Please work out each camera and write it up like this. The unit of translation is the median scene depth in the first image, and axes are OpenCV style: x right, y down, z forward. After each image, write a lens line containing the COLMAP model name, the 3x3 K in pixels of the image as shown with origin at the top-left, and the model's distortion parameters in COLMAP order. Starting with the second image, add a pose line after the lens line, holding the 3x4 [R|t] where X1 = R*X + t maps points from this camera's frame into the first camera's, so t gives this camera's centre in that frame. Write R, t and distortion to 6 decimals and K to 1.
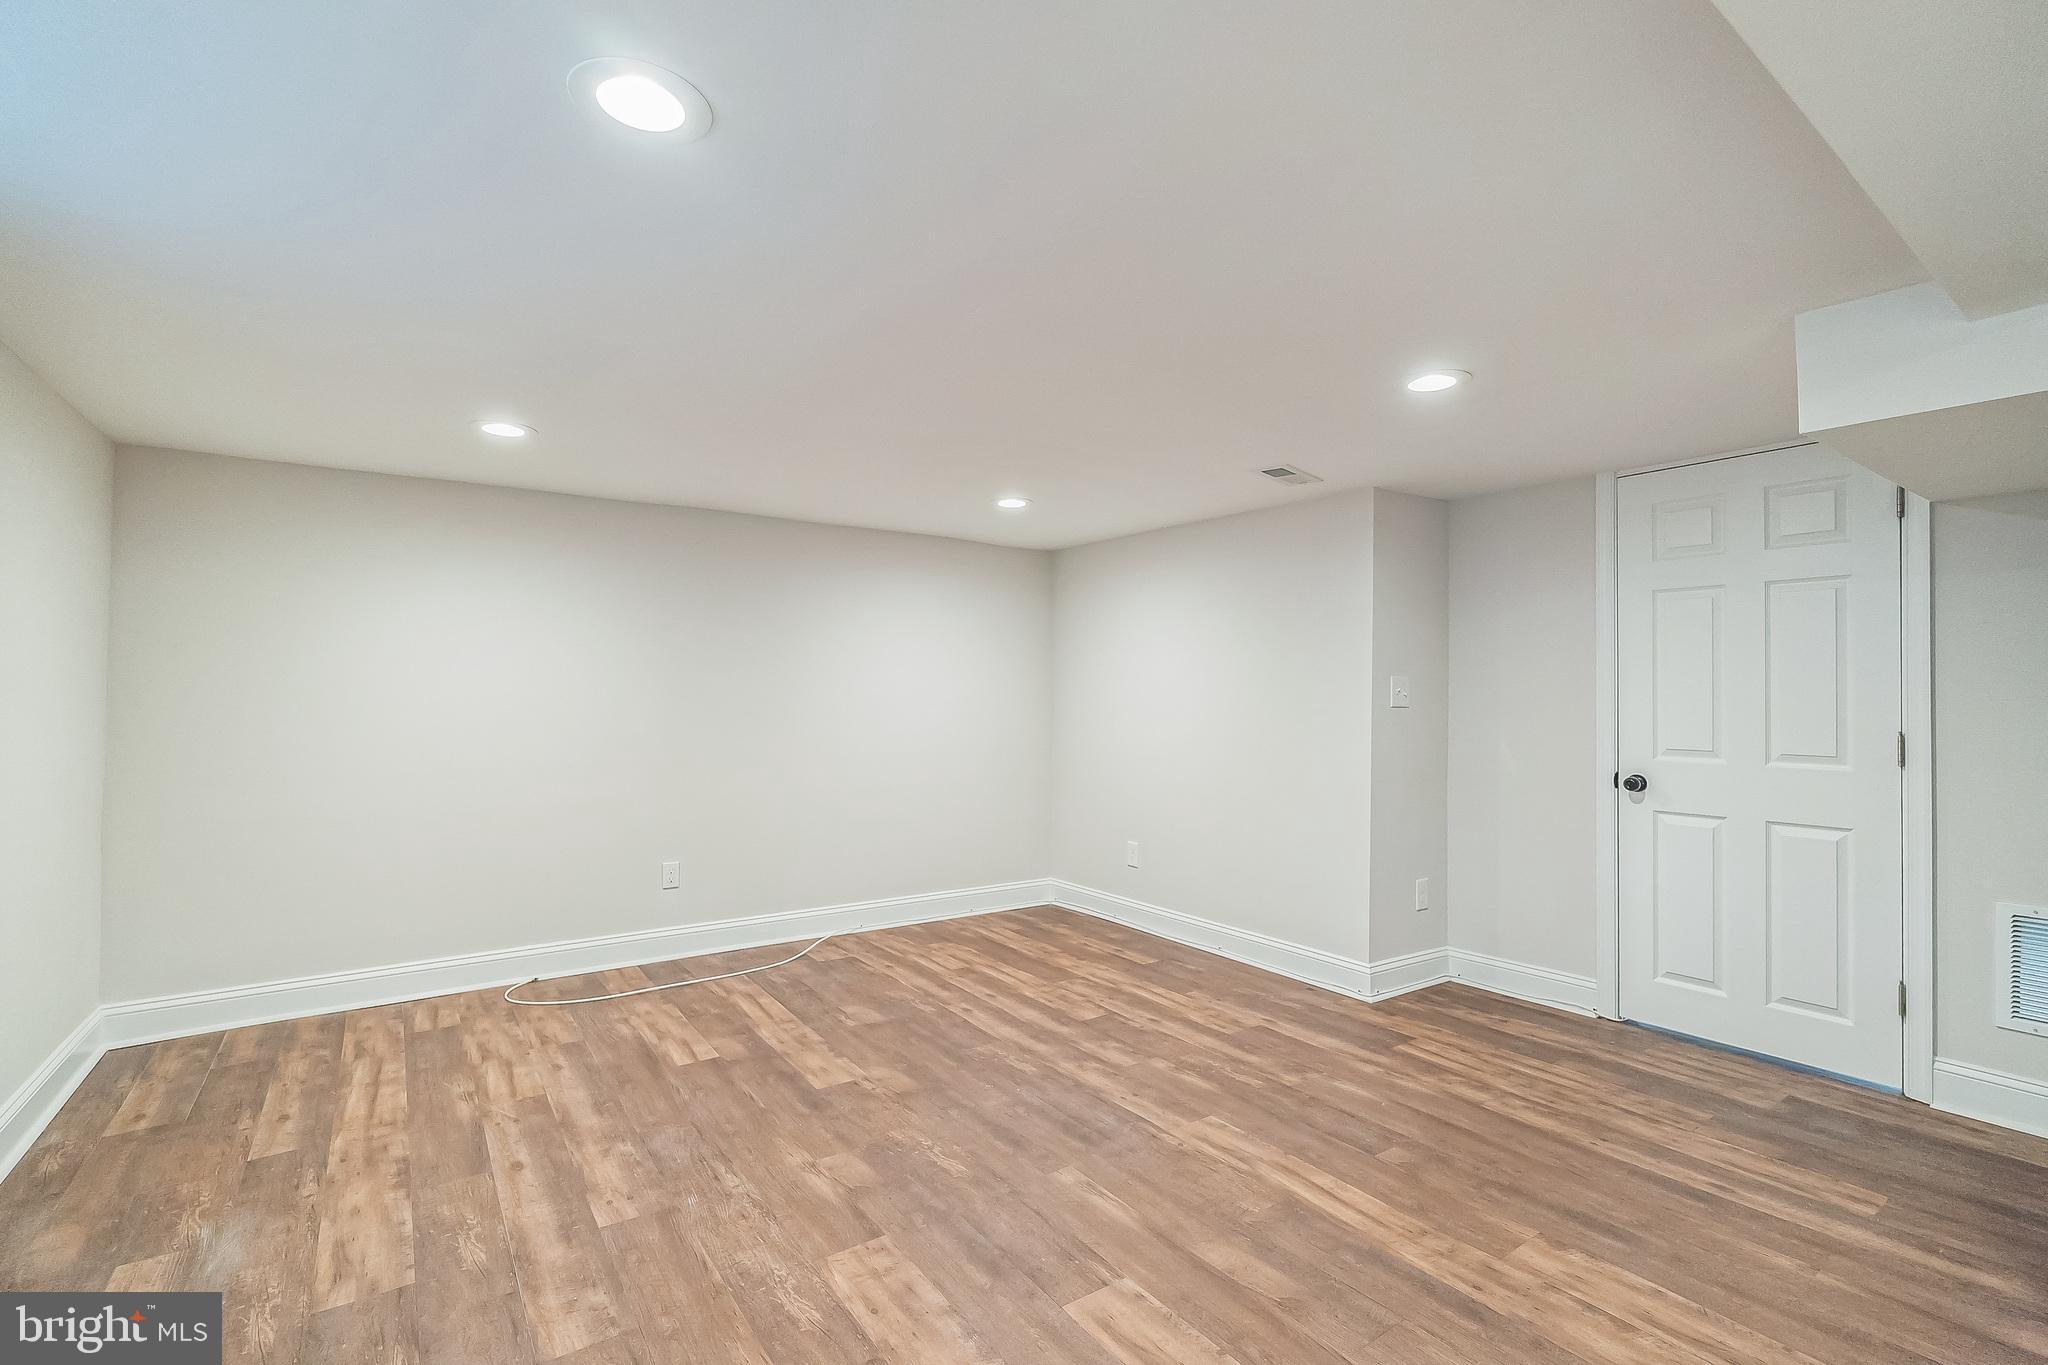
lens RADIAL K [[911.5, 0, 1023.6], [0, 911.5, 693.5], [0, 0, 1]] dist [-0.004901, 0.001712]
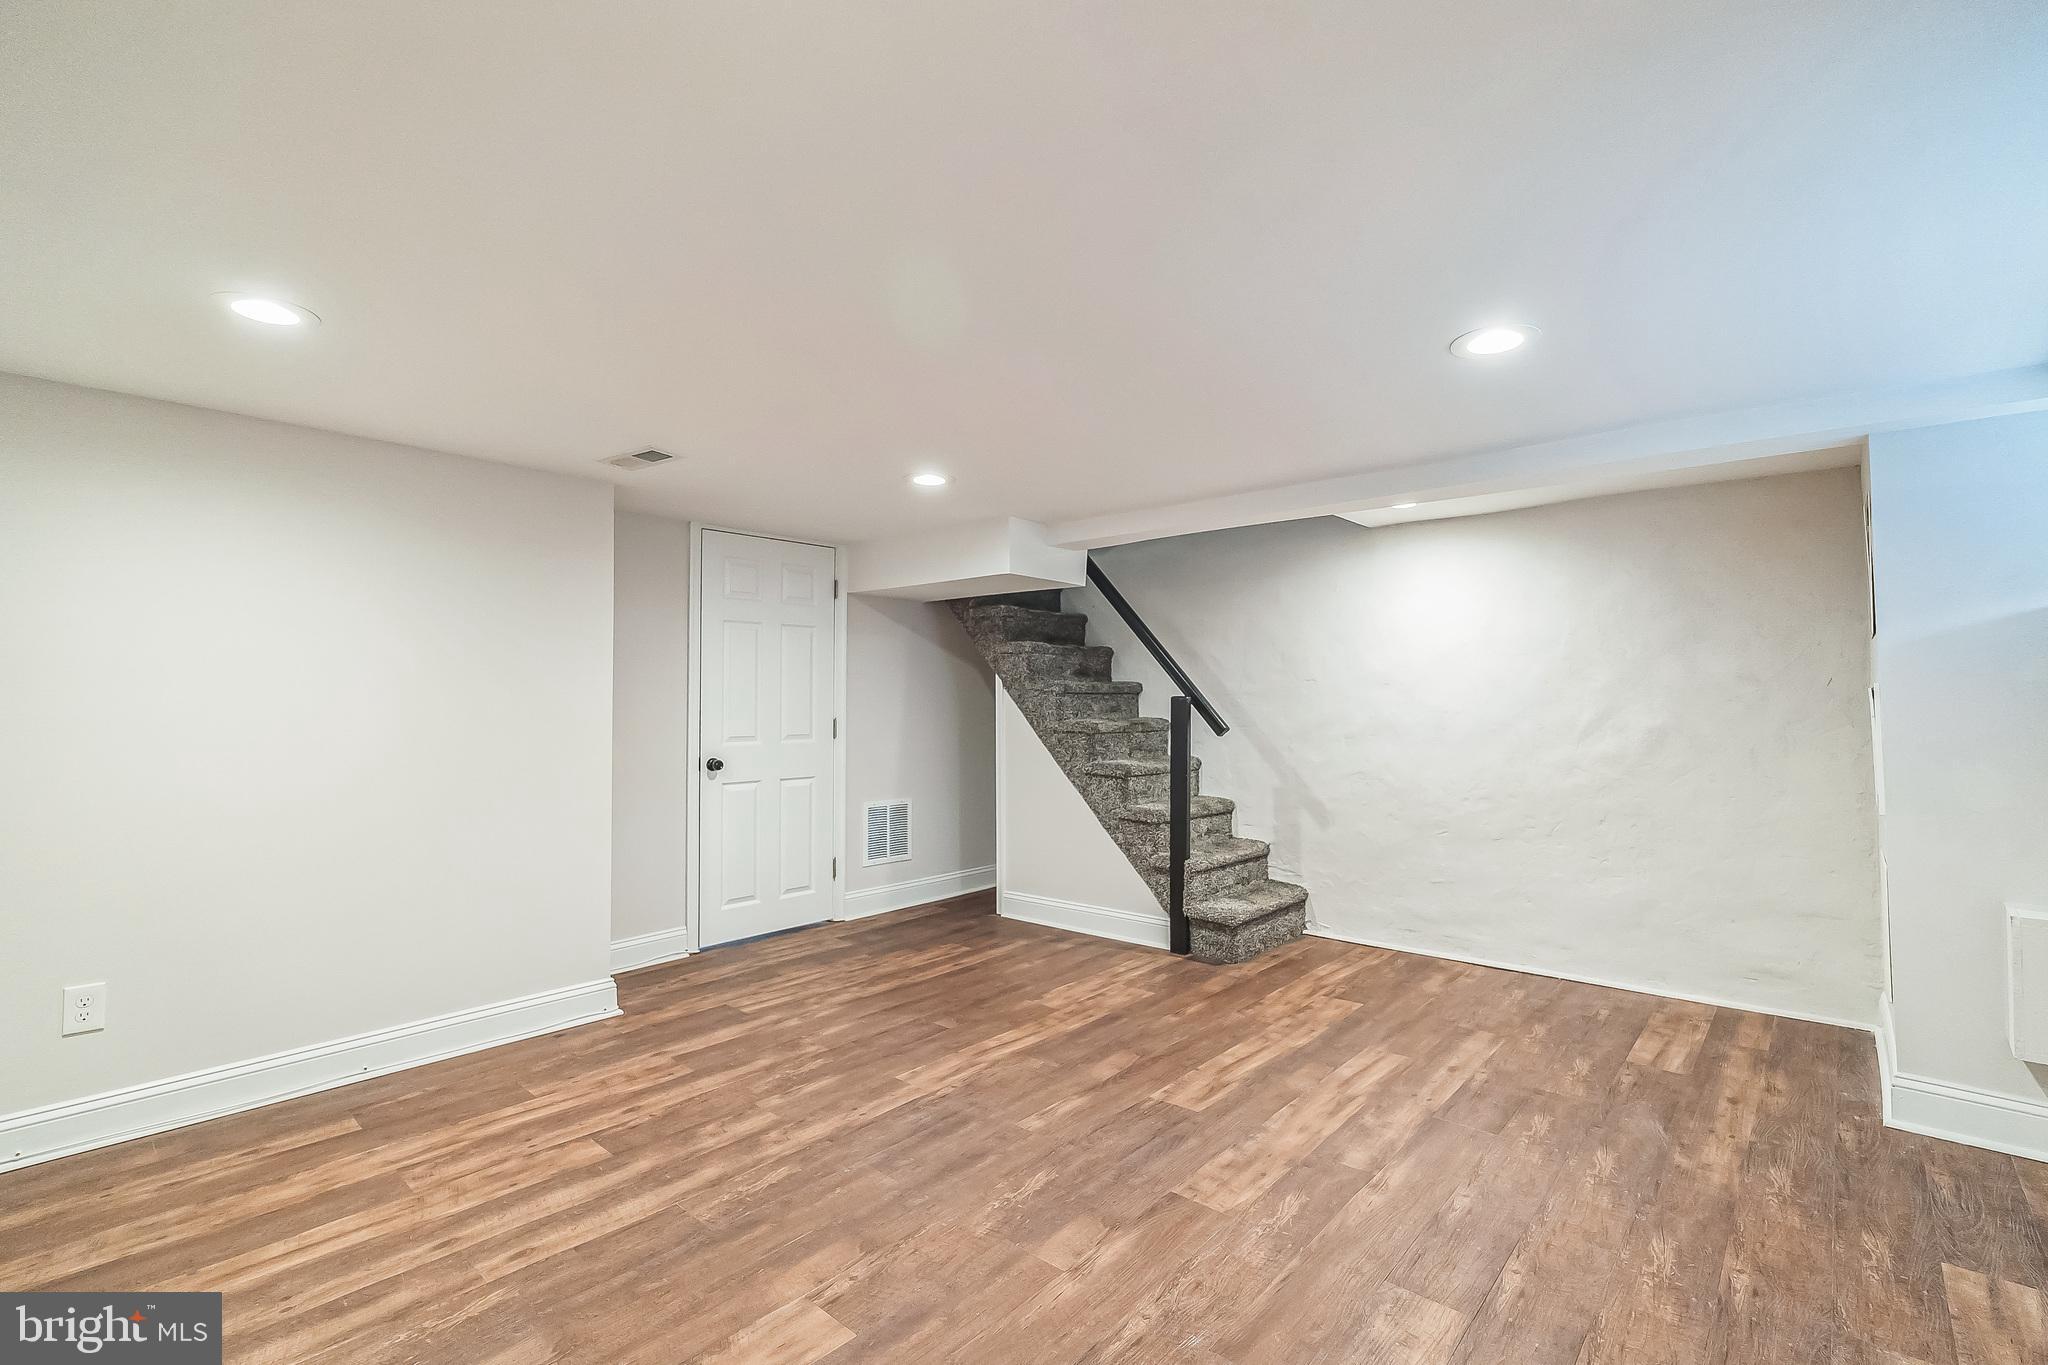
lens RADIAL K [[911.5, 0, 1021.5], [0, 911.5, 680.5], [0, 0, 1]] dist [-0.004901, 0.001712]
pose [[-0.220379, 0.016509, 0.975275, -0.806673], [-0.001454, 0.999850, -0.017254, -0.001730], [-0.975413, -0.005221, -0.220322, 0.960283]]
